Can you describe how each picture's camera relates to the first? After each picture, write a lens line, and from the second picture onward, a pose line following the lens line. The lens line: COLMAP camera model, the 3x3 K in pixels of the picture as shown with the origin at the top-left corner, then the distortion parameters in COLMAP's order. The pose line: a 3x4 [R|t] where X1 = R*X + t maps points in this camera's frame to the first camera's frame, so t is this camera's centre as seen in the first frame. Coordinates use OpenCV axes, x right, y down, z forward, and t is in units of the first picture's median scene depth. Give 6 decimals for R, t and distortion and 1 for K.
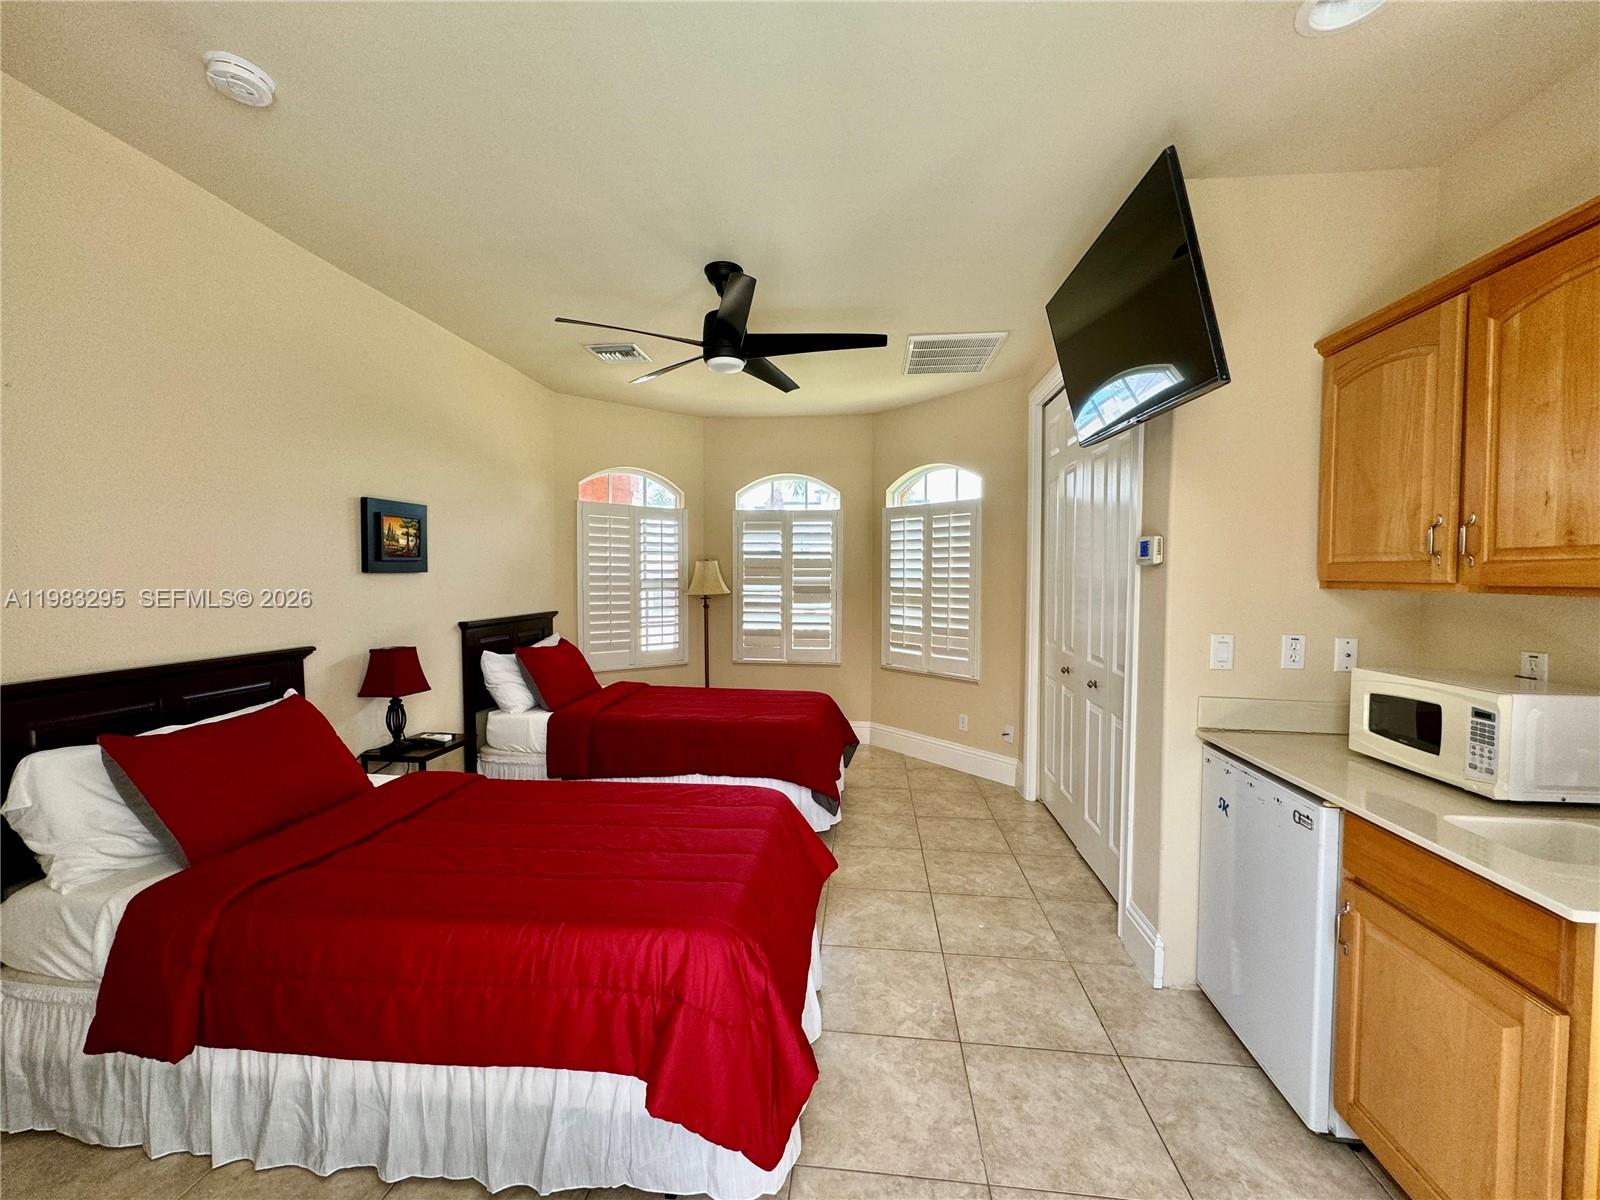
lens RADIAL K [[637.0, 0, 798.7], [0, 637.0, 598.0], [0, 0, 1]] dist [-0.001369, -0.000032]
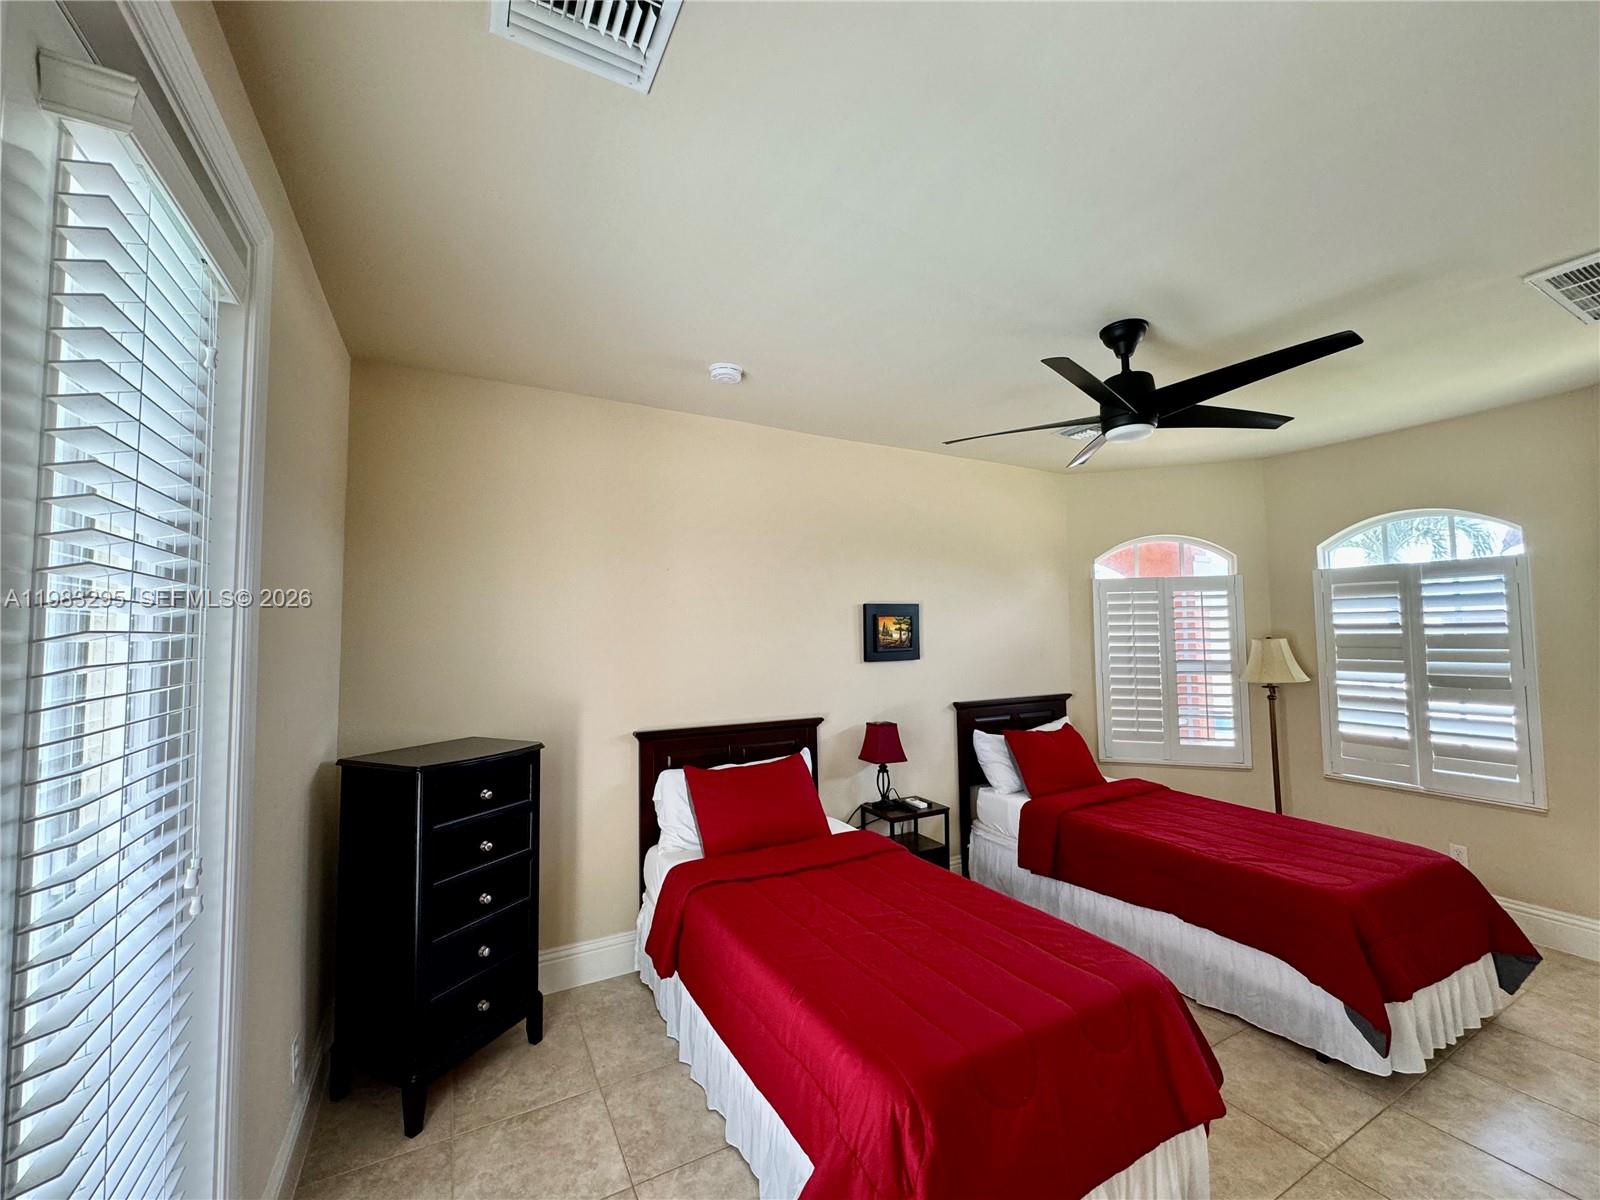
lens RADIAL K [[637.0, 0, 798.7], [0, 637.0, 598.0], [0, 0, 1]] dist [-0.001369, -0.000032]
pose [[0.567096, -0.055487, -0.821780, 0.249182], [-0.019167, 0.996569, -0.080516, -0.049555], [0.823428, 0.061412, 0.564087, 0.118786]]
